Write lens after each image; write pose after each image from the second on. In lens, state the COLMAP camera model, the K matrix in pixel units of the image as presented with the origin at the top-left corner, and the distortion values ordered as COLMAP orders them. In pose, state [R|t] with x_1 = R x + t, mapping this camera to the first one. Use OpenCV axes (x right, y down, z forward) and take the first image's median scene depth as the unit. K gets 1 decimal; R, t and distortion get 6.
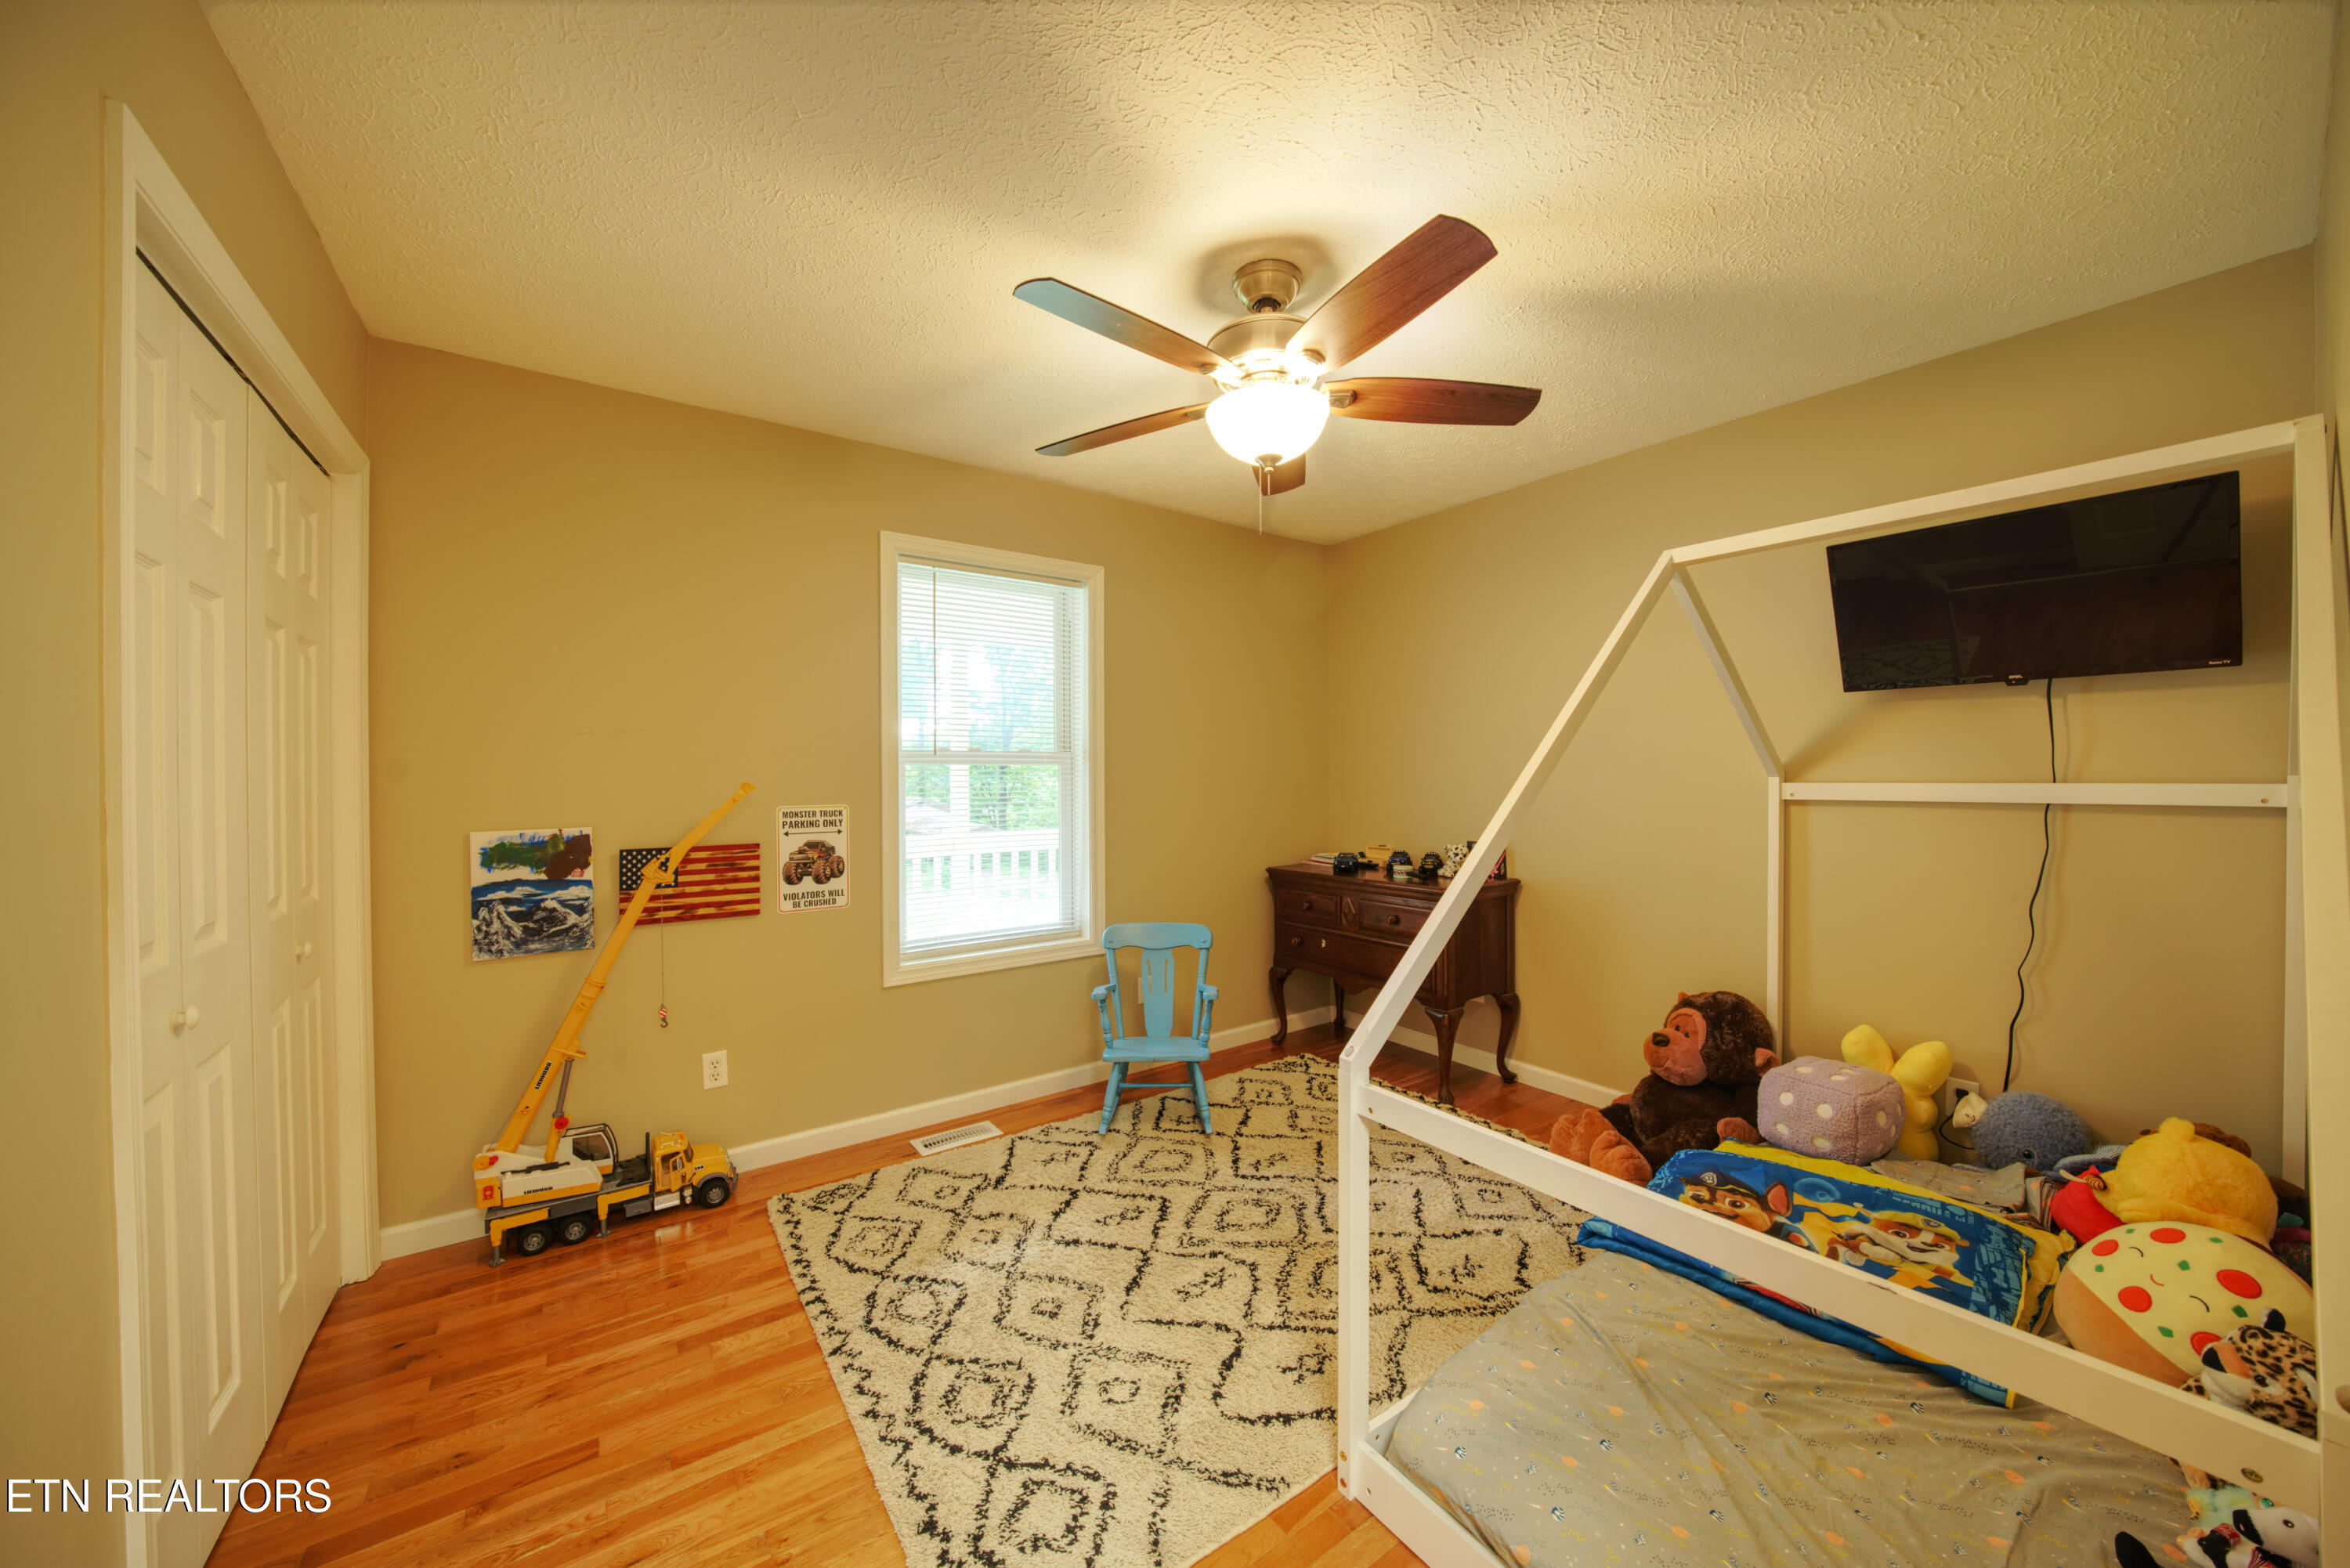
lens RADIAL K [[830.9, 0, 1171.9], [0, 830.9, 787.4], [0, 0, 1]] dist [-0.027953, 0.004653]
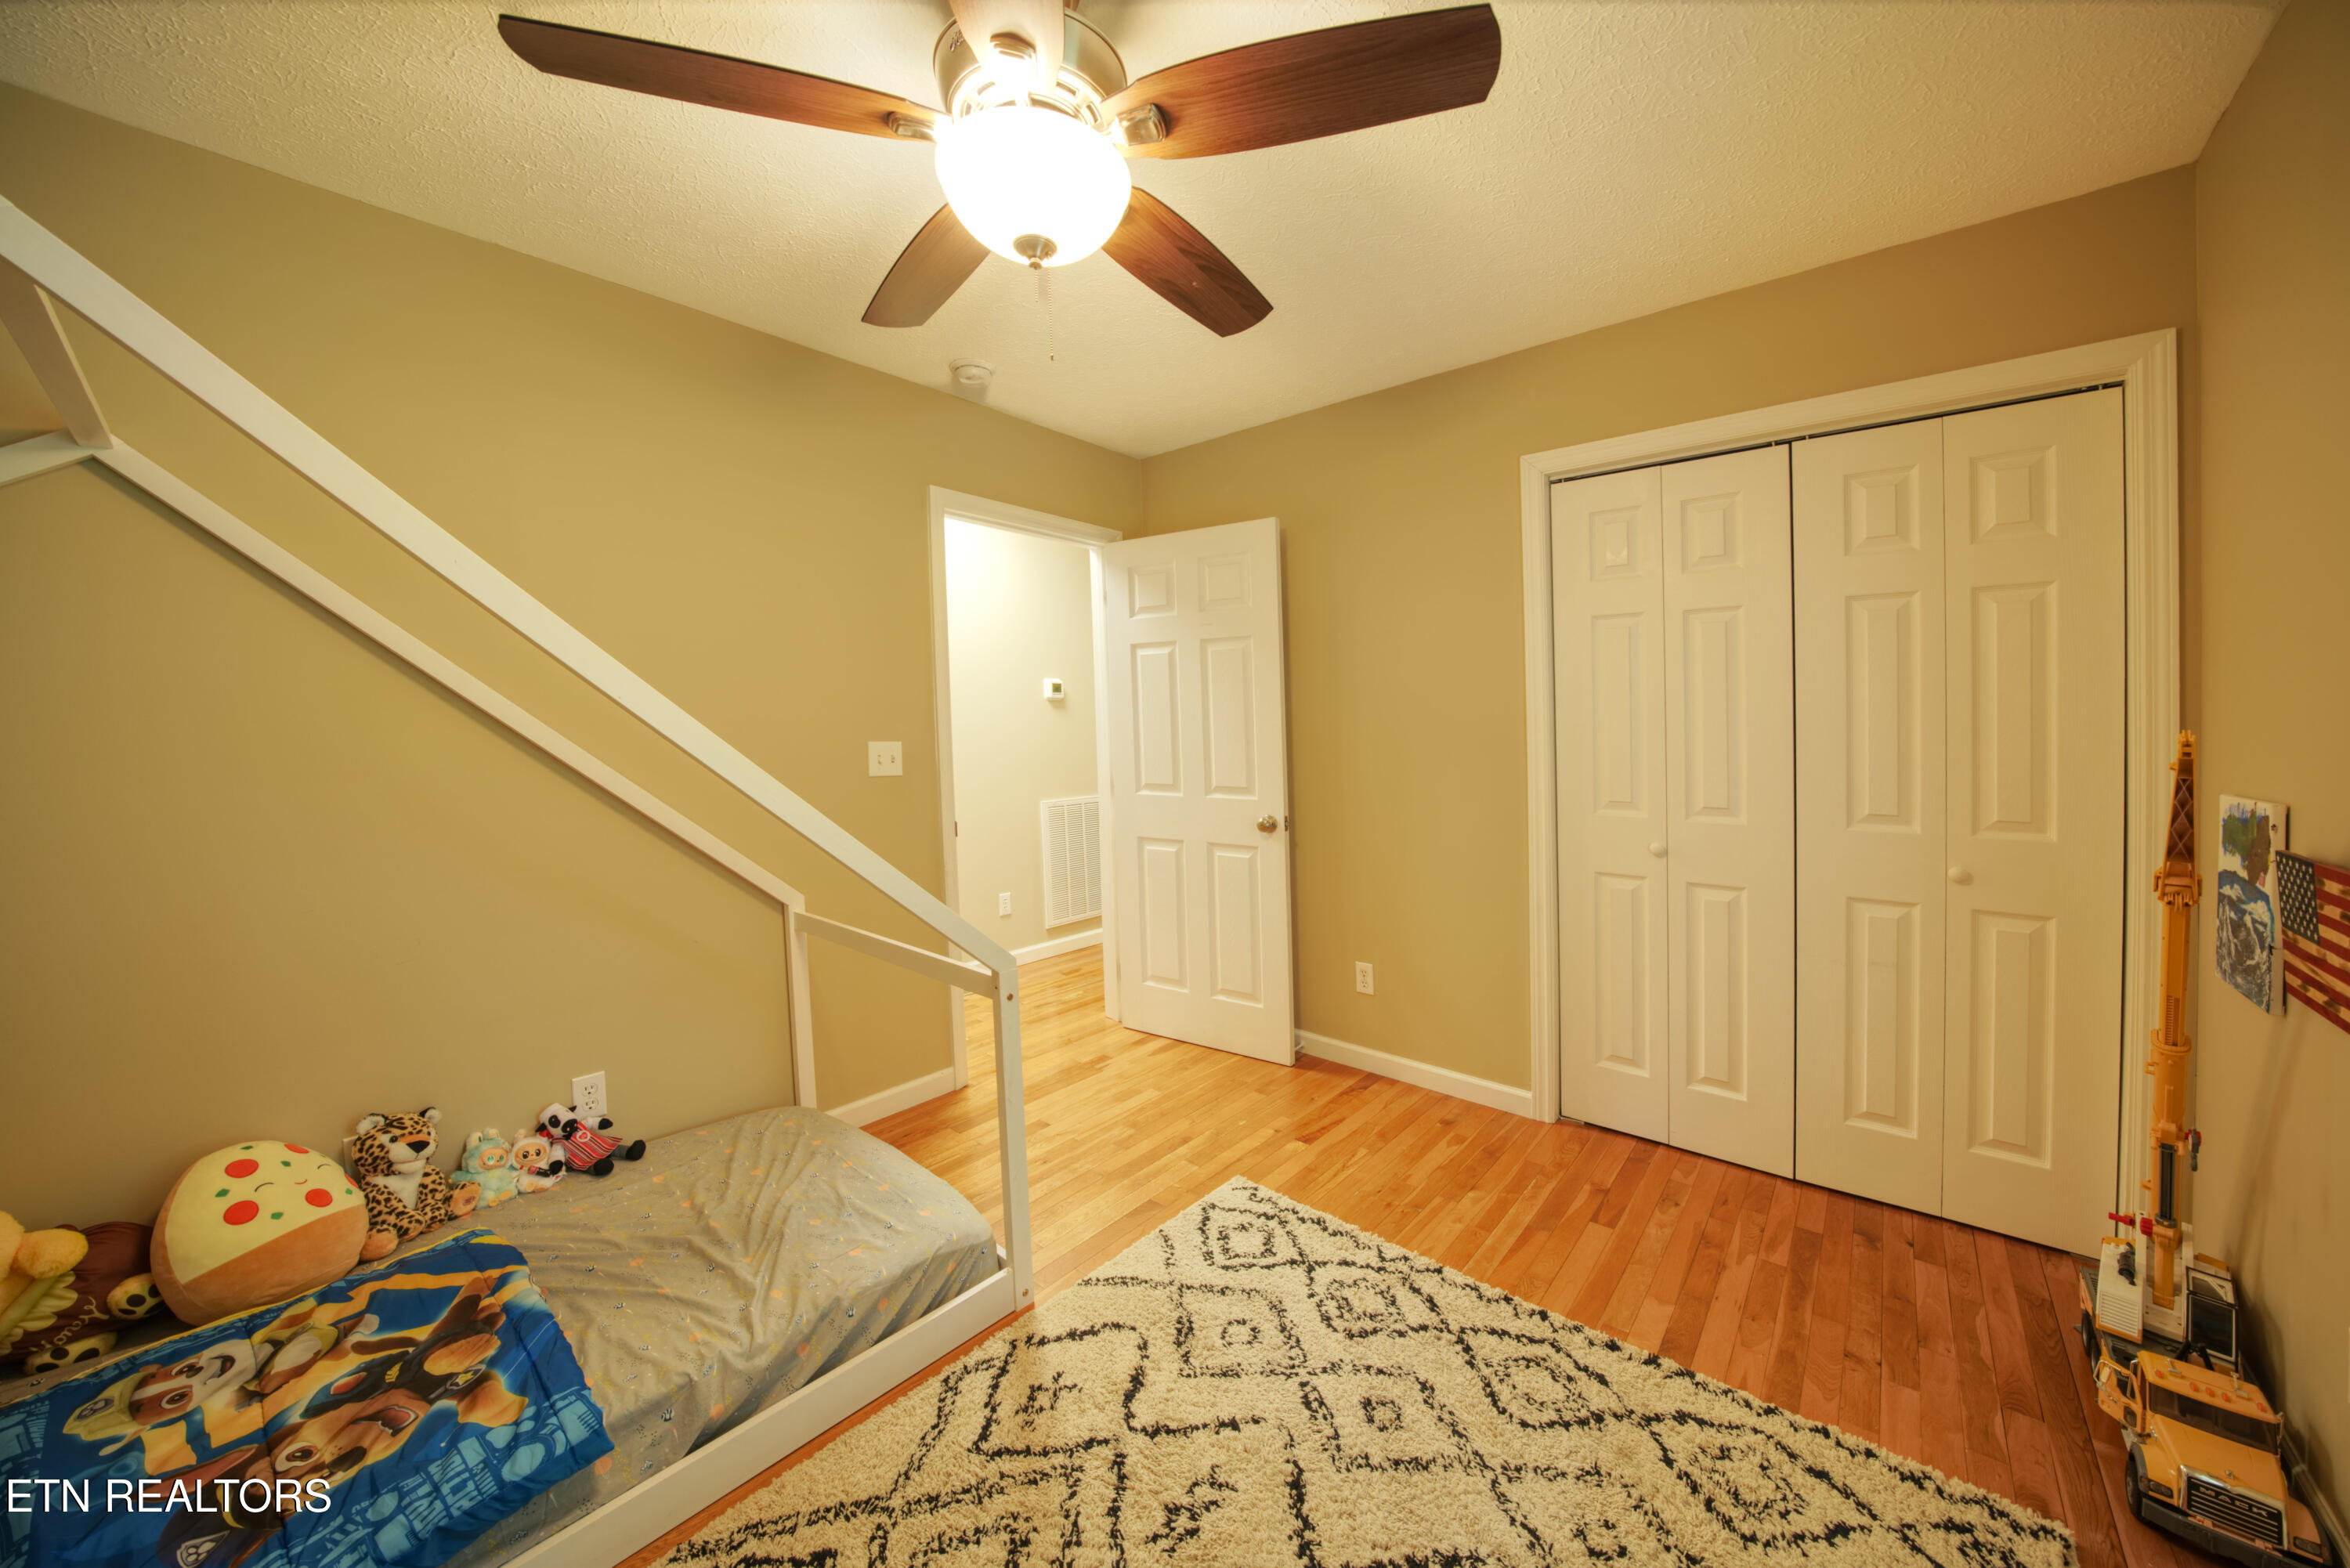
lens RADIAL K [[830.9, 0, 1171.9], [0, 830.9, 787.4], [0, 0, 1]] dist [-0.027953, 0.004653]
pose [[-0.975415, 0.034694, -0.217630, 0.205185], [0.015488, 0.995880, 0.089344, -0.016077], [0.219833, 0.083777, -0.971934, 1.842172]]
